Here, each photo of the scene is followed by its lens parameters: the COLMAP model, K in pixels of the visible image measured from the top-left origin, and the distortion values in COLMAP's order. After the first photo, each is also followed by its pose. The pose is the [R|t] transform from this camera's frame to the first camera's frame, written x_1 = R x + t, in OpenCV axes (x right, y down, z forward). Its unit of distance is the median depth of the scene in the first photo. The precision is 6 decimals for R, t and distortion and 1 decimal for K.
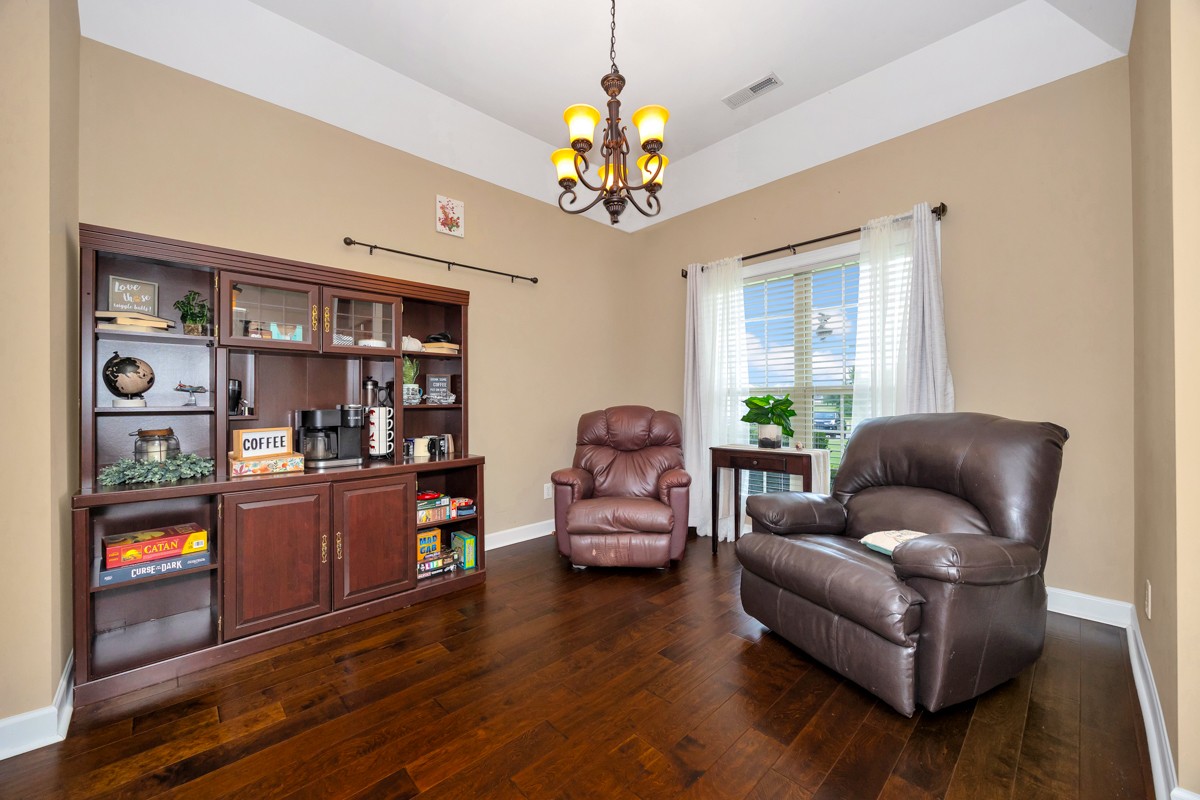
lens RADIAL K [[481.4, 0, 617.4], [0, 481.4, 404.5], [0, 0, 1]] dist [-0.002034, -0.000179]
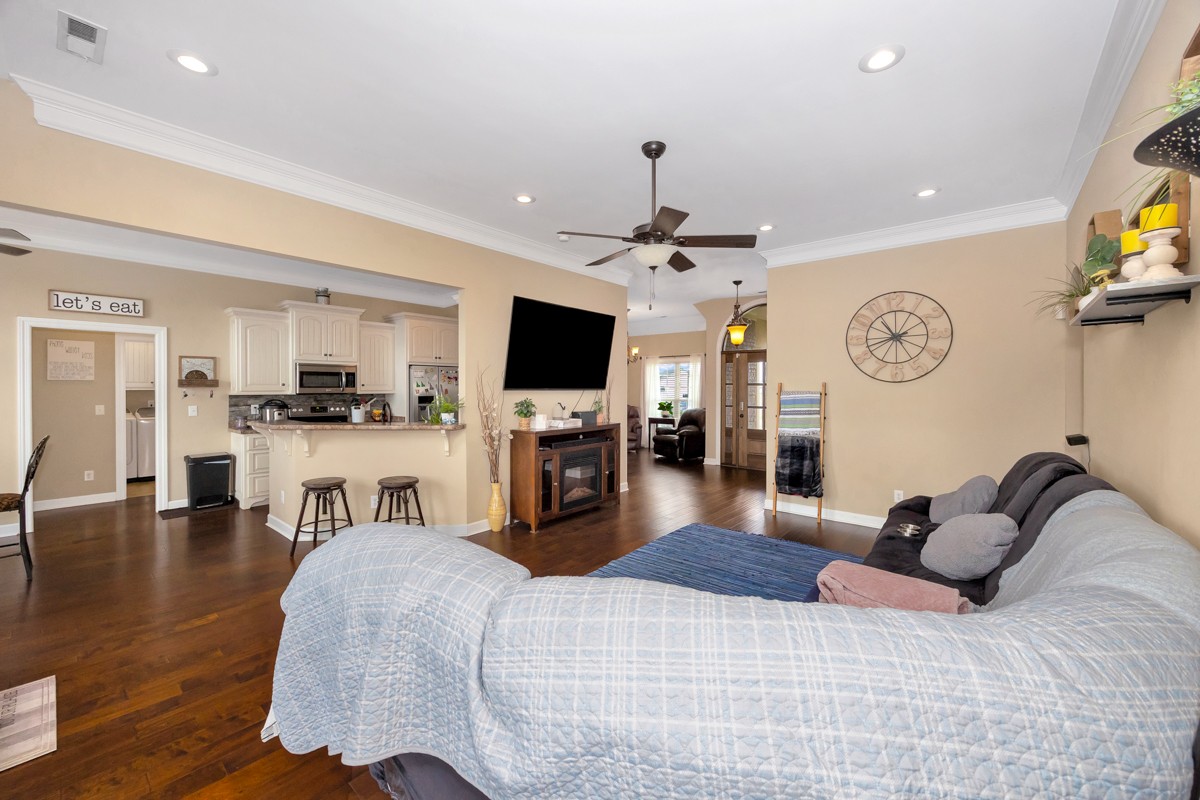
lens RADIAL K [[467.2, 0, 605.0], [0, 467.2, 388.3], [0, 0, 1]] dist [-0.002435, -0.000277]
pose [[0.993010, 0.006905, 0.117828, -0.514355], [-0.006138, 0.999958, -0.006875, -0.092217], [-0.117871, 0.006104, 0.993010, -2.291300]]
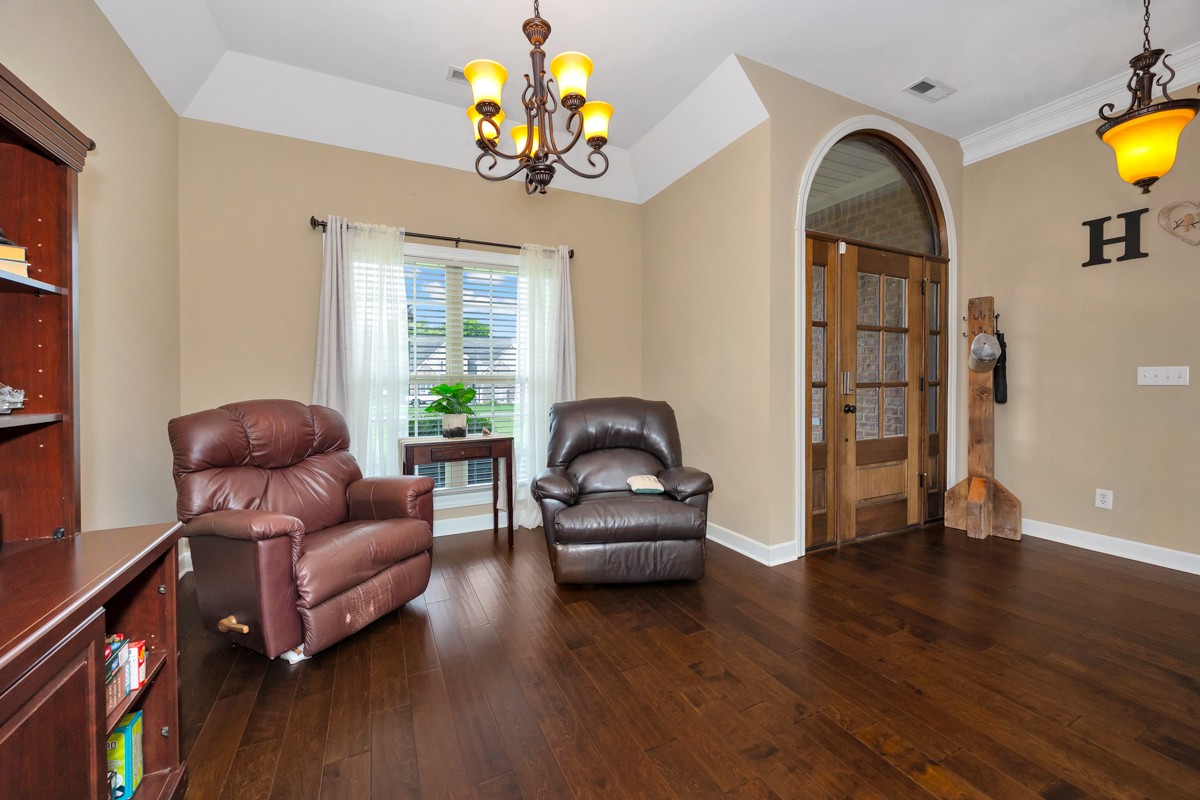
lens RADIAL K [[467.2, 0, 605.0], [0, 467.2, 388.3], [0, 0, 1]] dist [-0.002435, -0.000277]
pose [[0.294370, -0.013965, 0.955589, -0.564573], [0.008986, 0.999889, 0.011844, -0.021710], [-0.955649, 0.005101, 0.294463, 0.456101]]
